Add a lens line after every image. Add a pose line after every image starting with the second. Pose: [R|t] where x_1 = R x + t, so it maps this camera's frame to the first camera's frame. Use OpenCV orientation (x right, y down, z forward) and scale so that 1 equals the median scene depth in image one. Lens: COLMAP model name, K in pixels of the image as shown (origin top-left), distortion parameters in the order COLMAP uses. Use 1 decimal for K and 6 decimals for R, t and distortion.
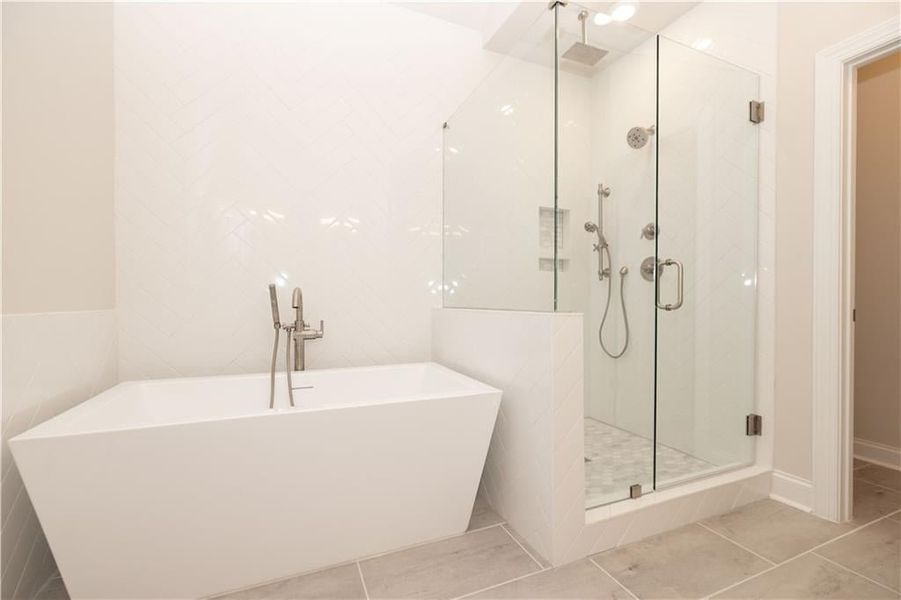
lens RADIAL K [[395.4, 0, 446.4], [0, 395.4, 307.2], [0, 0, 1]] dist [0.000334, 0.001119]
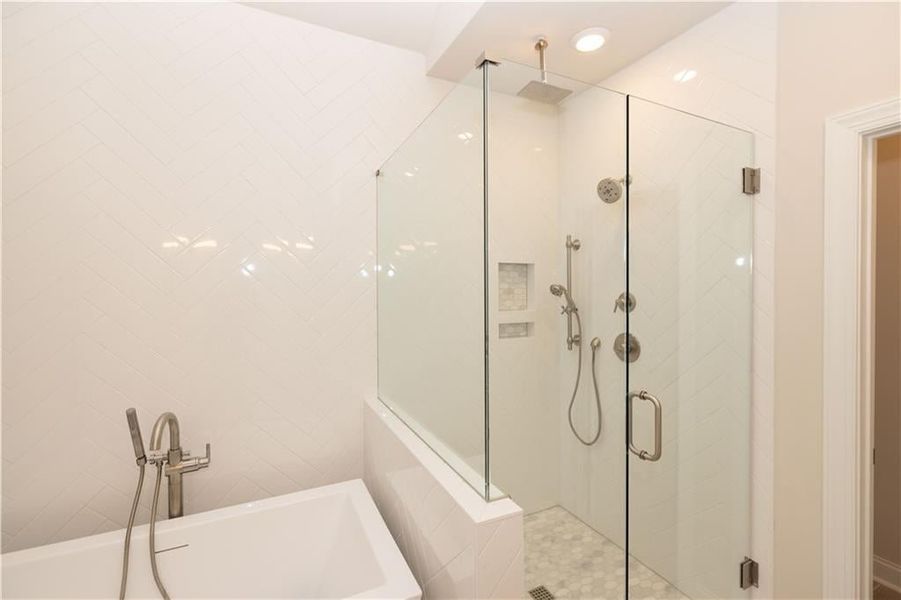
lens RADIAL K [[395.4, 0, 455.2], [0, 395.4, 292.7], [0, 0, 1]] dist [0.000334, 0.001119]
pose [[0.998824, -0.014498, 0.046263, 0.124123], [0.013763, 0.999775, 0.016151, -0.244111], [-0.046487, -0.015496, 0.998799, 0.191211]]
